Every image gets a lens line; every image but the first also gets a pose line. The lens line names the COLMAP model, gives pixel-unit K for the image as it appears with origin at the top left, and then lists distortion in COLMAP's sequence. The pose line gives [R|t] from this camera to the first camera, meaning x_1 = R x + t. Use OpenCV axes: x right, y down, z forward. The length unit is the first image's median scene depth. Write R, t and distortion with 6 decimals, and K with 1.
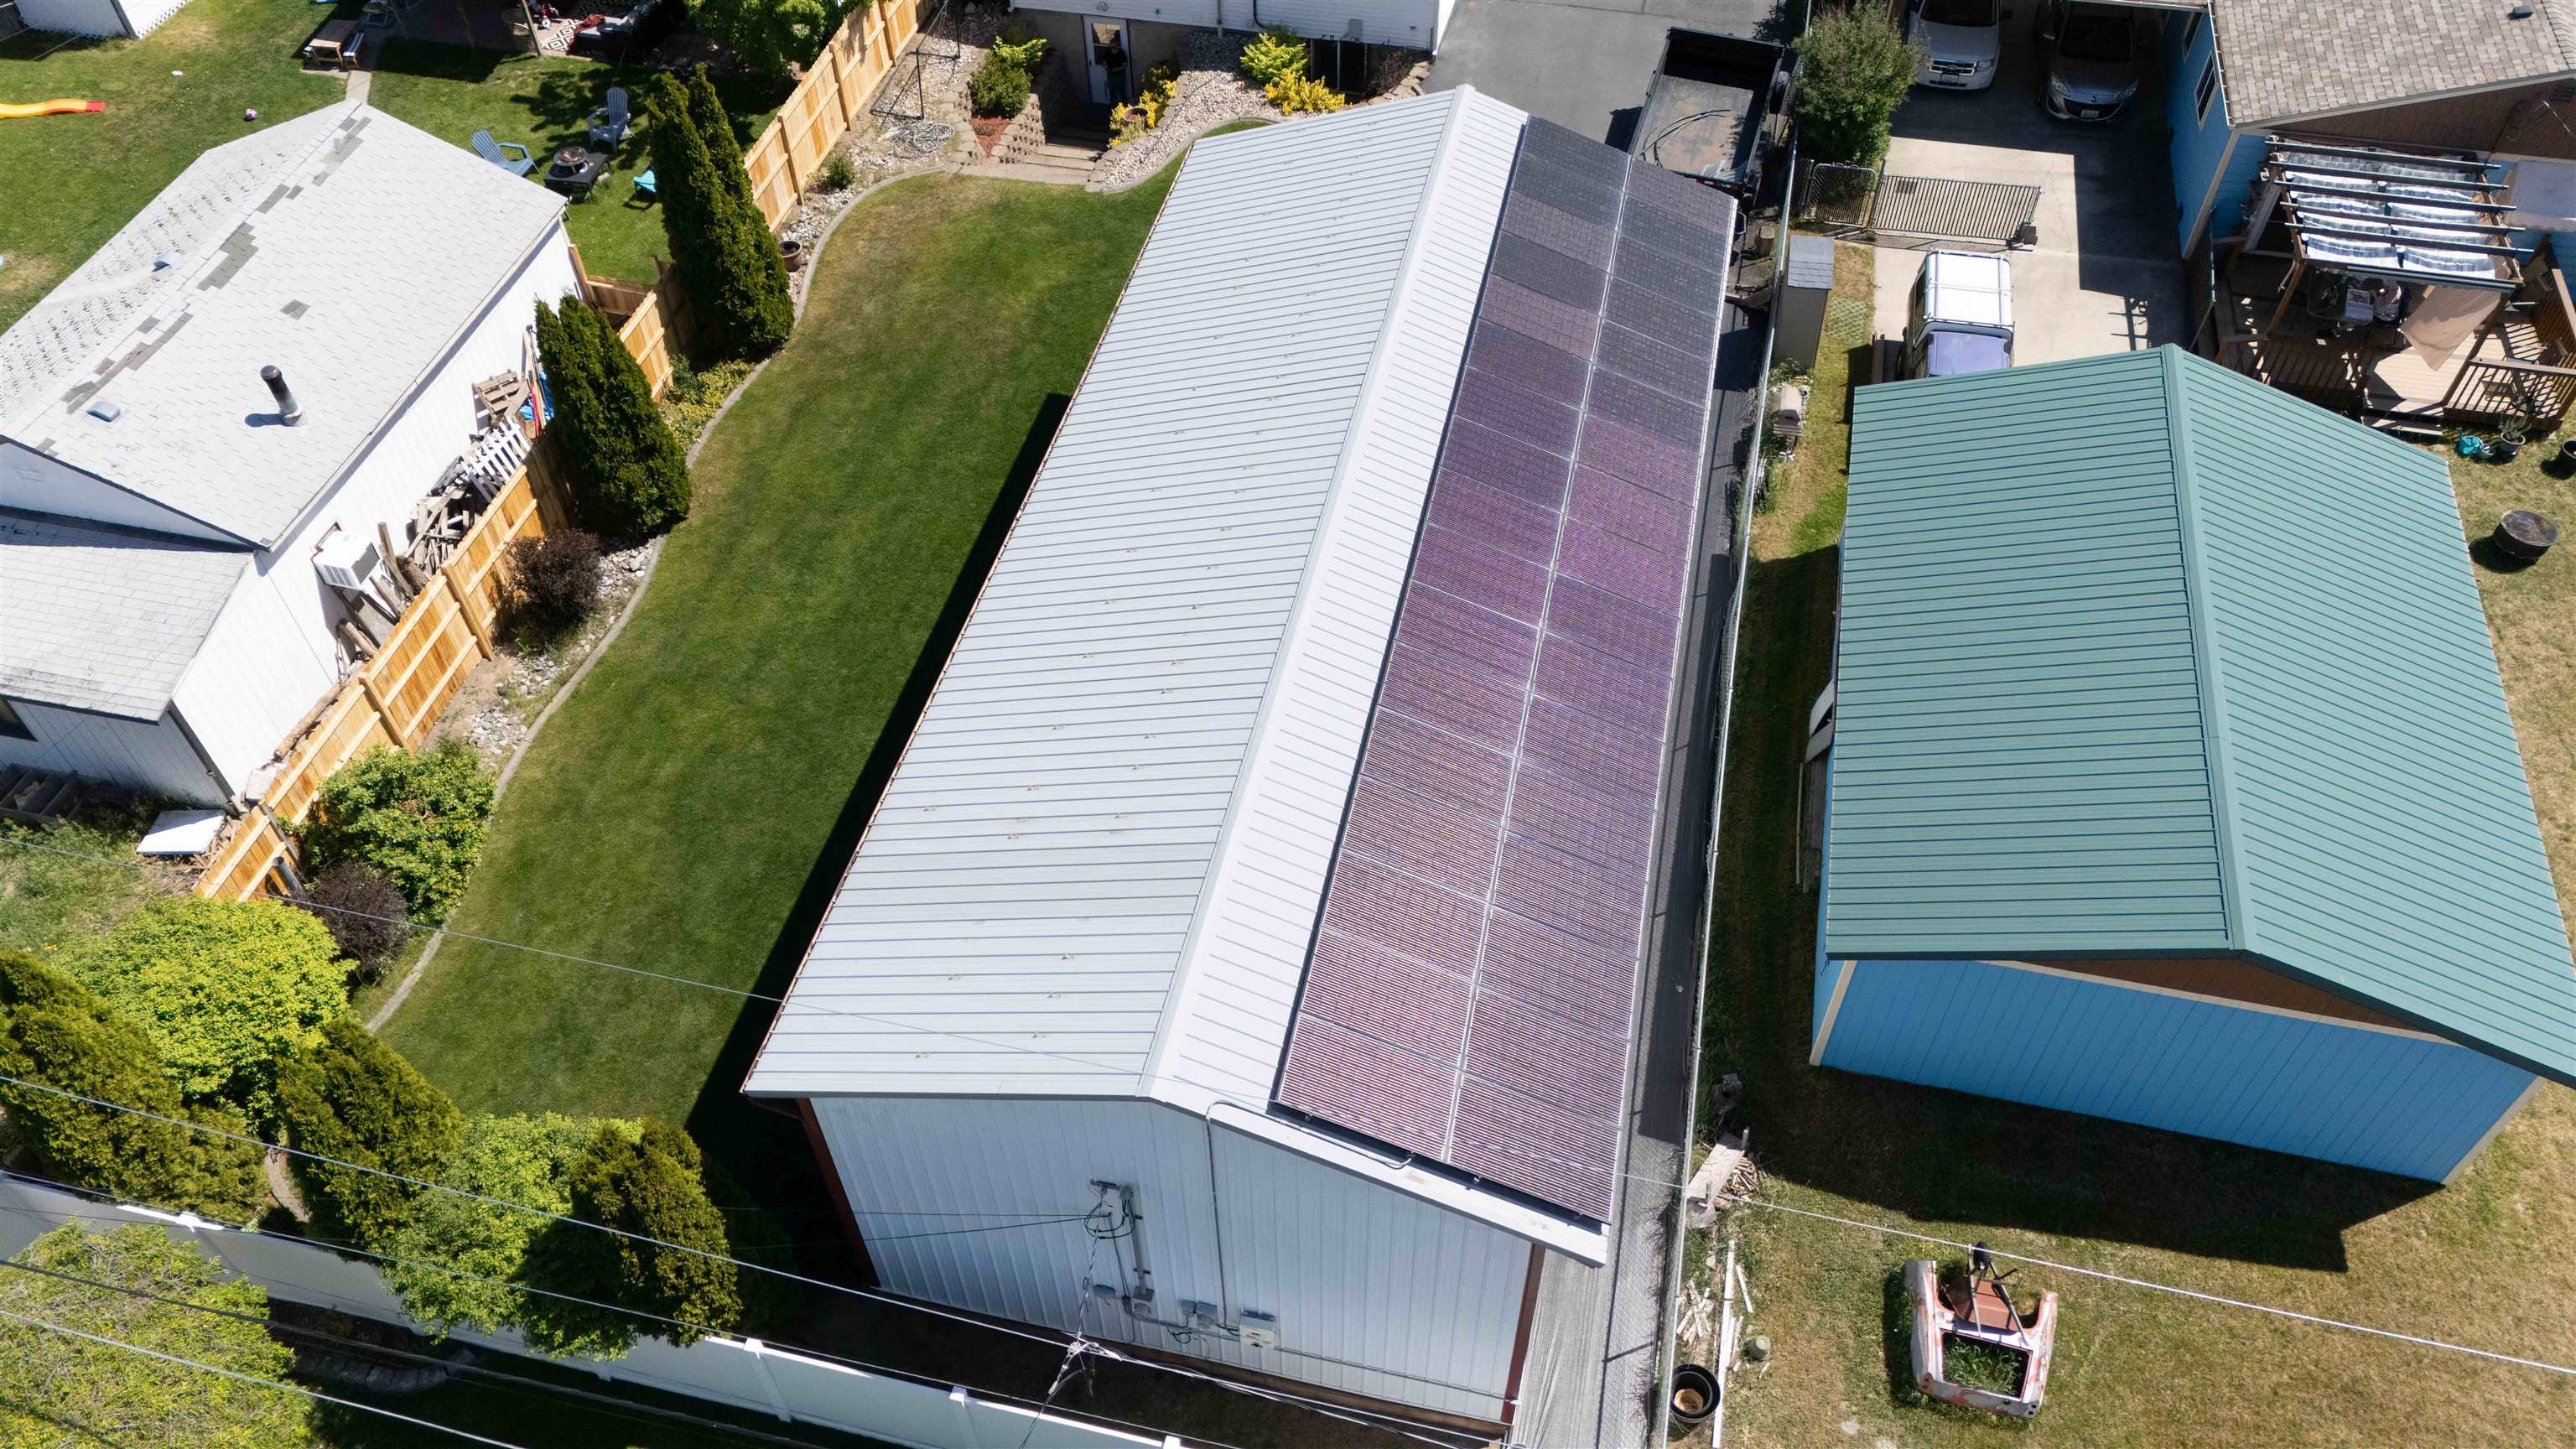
lens RADIAL K [[1897.8, 0, 1283.5], [0, 1897.8, 813.6], [0, 0, 1]] dist [0.016639, -0.007711]
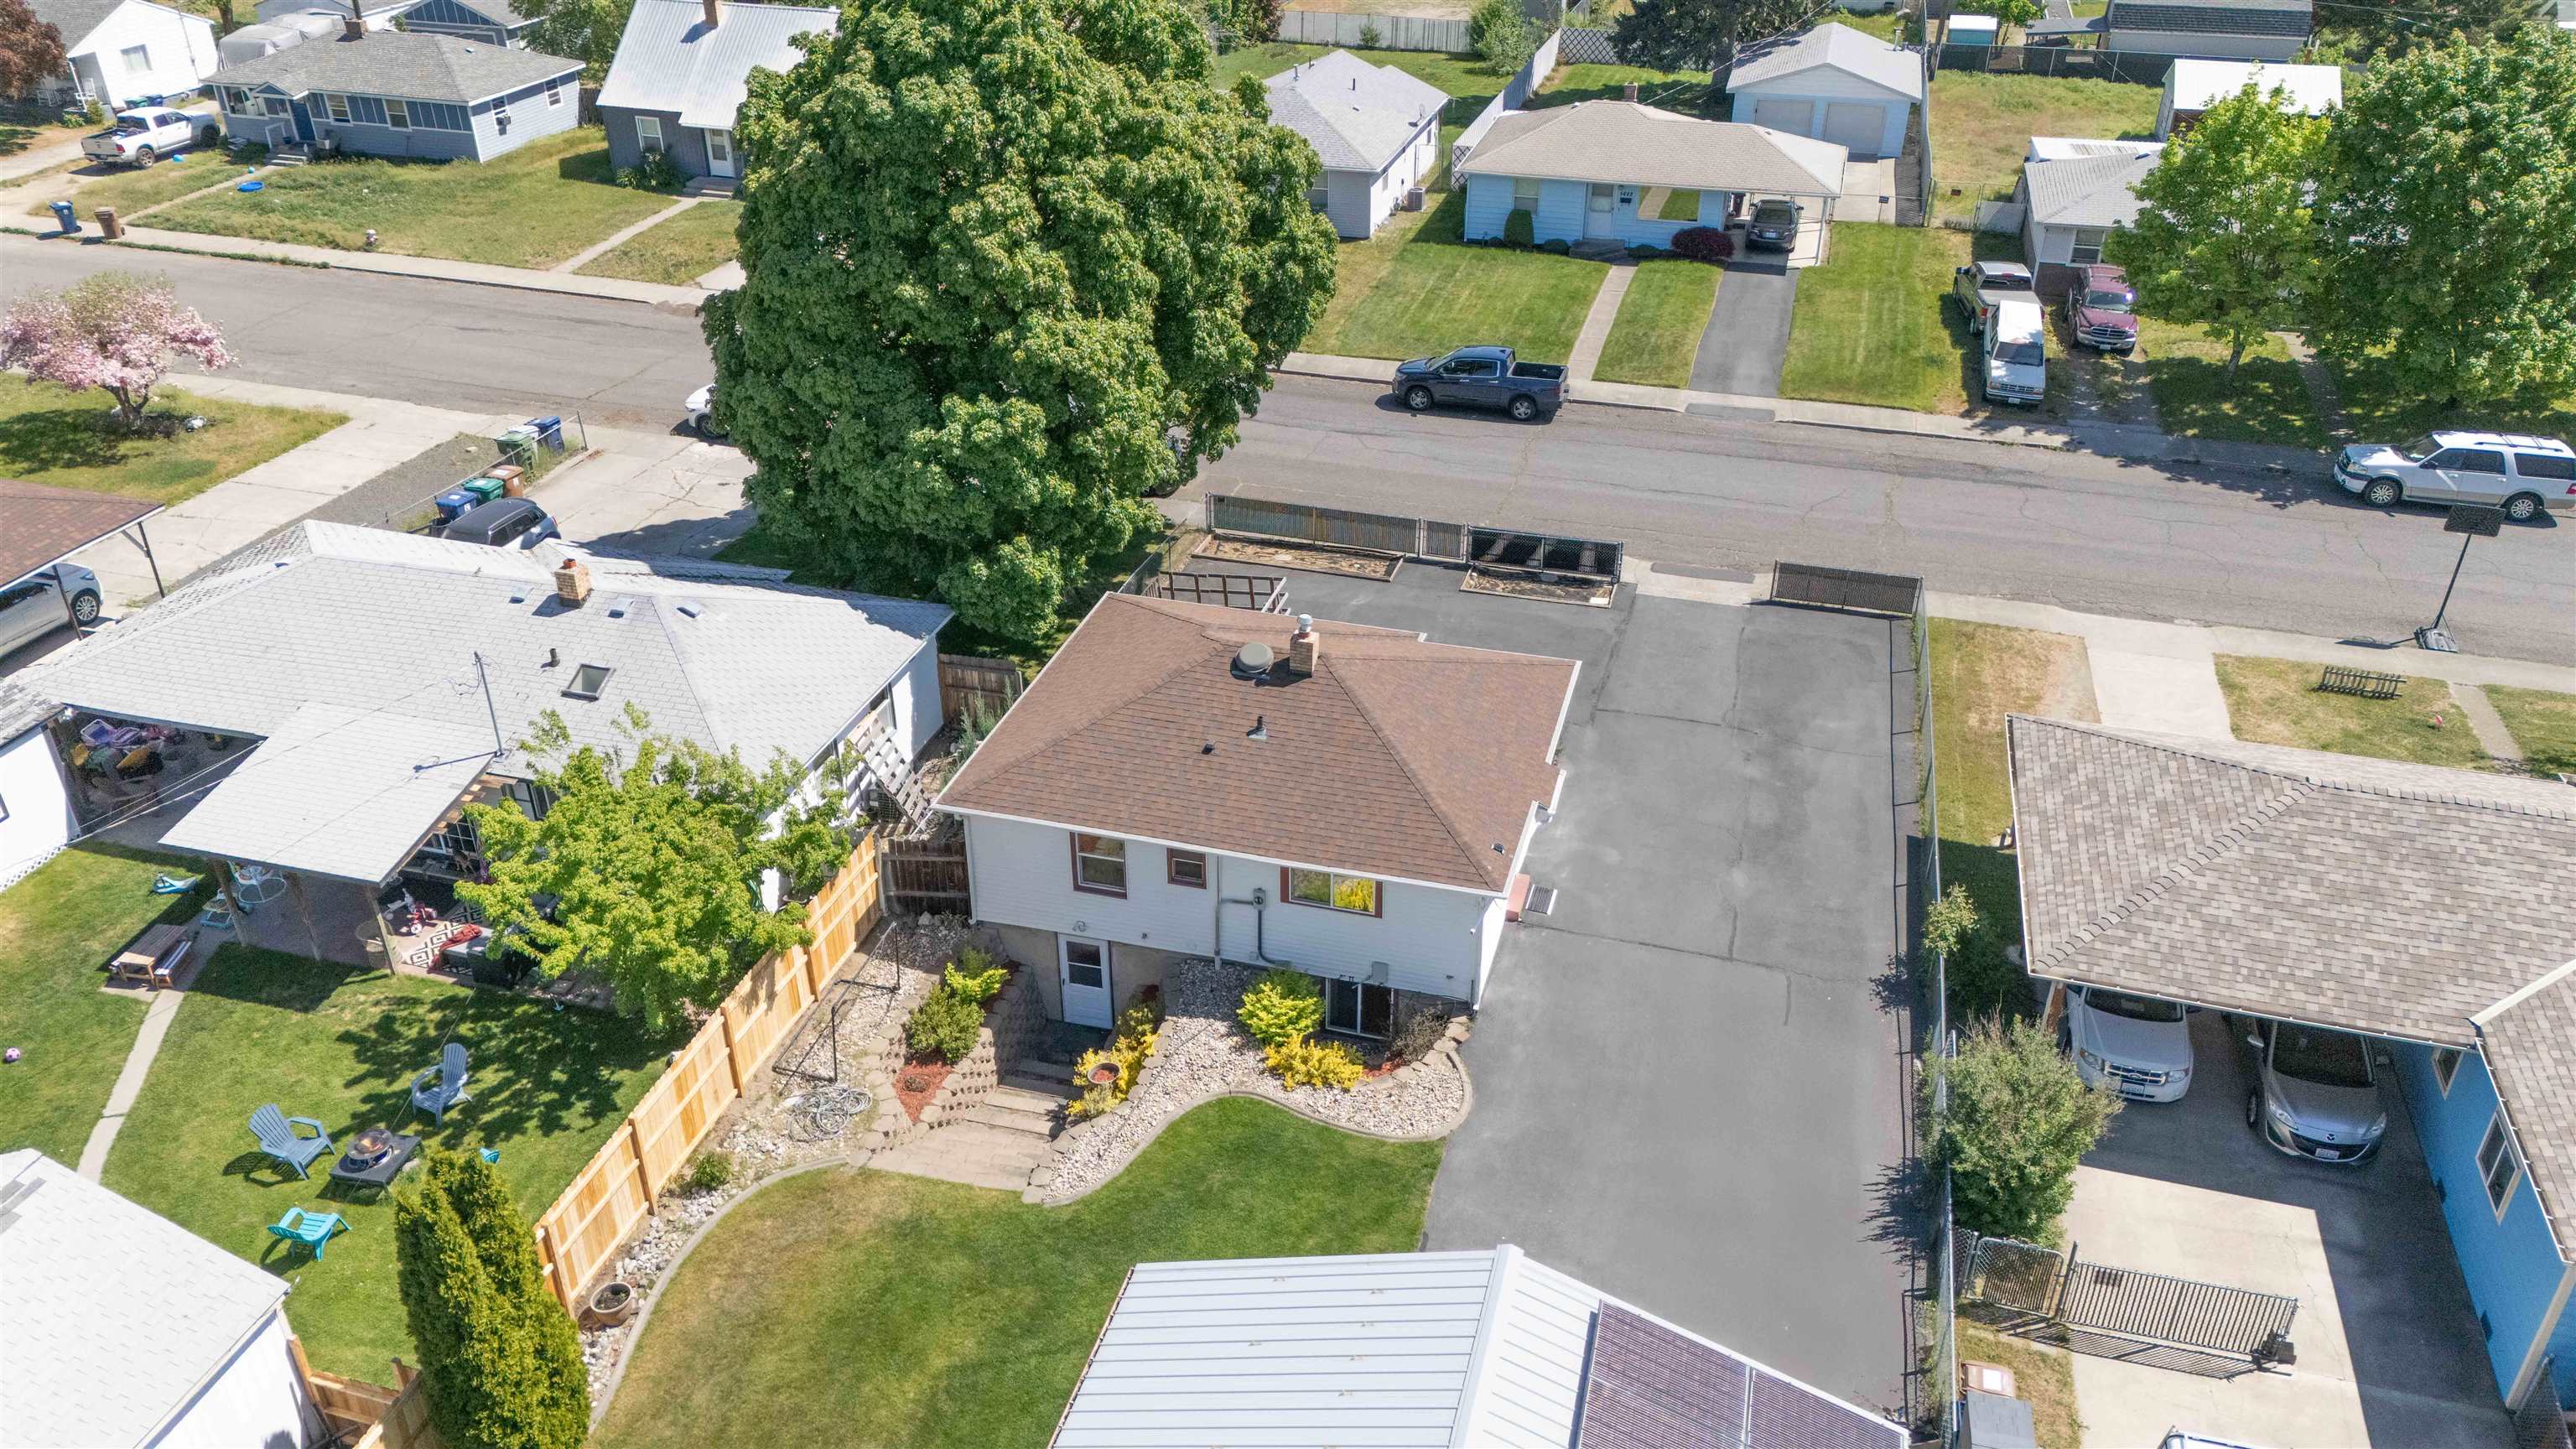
lens RADIAL K [[1843.7, 0, 1288.0], [0, 1843.7, 724.5], [0, 0, 1]] dist [0.042741, -0.052437]
pose [[0.998718, 0.033195, -0.038216, 0.026190], [-0.043810, 0.945031, -0.324032, -0.266088], [0.025359, 0.325291, 0.945274, 0.220299]]
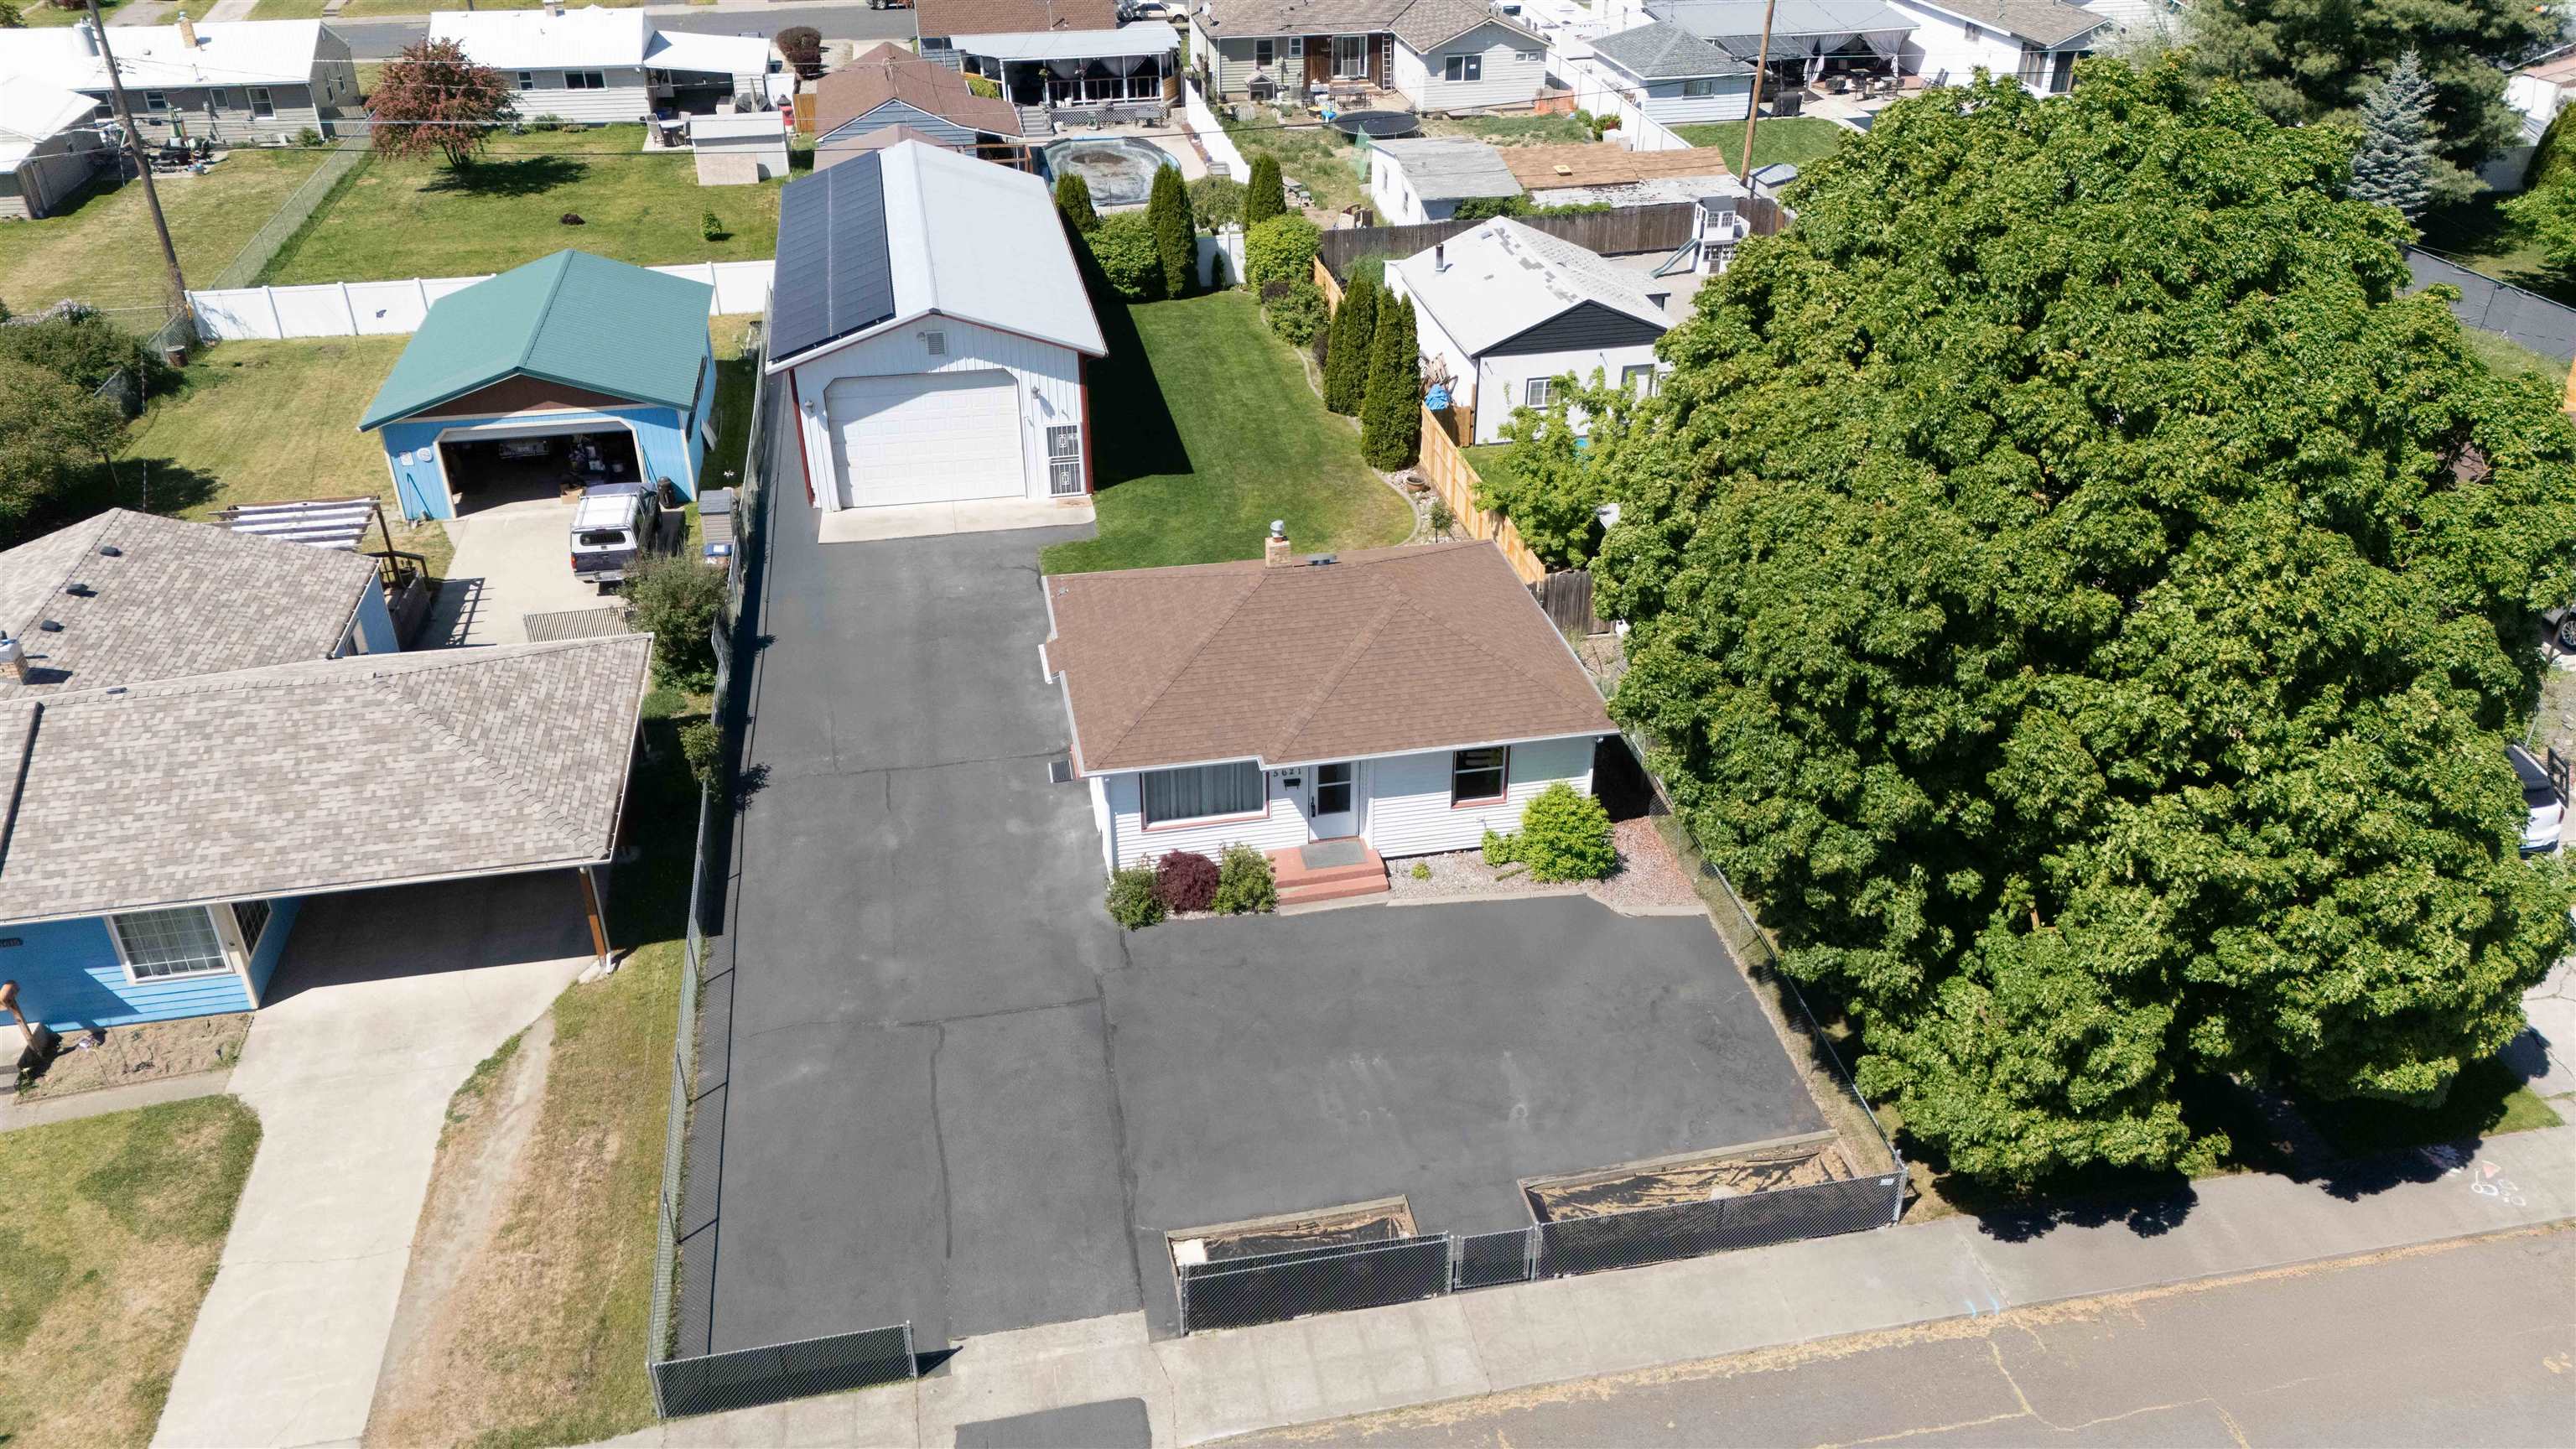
lens RADIAL K [[1843.7, 0, 1288.0], [0, 1843.7, 724.5], [0, 0, 1]] dist [0.042741, -0.052437]
pose [[-0.910377, 0.212901, -0.354804, 0.358833], [-0.319037, 0.184872, 0.929536, -1.474217], [0.263493, 0.959424, -0.100380, 1.218940]]
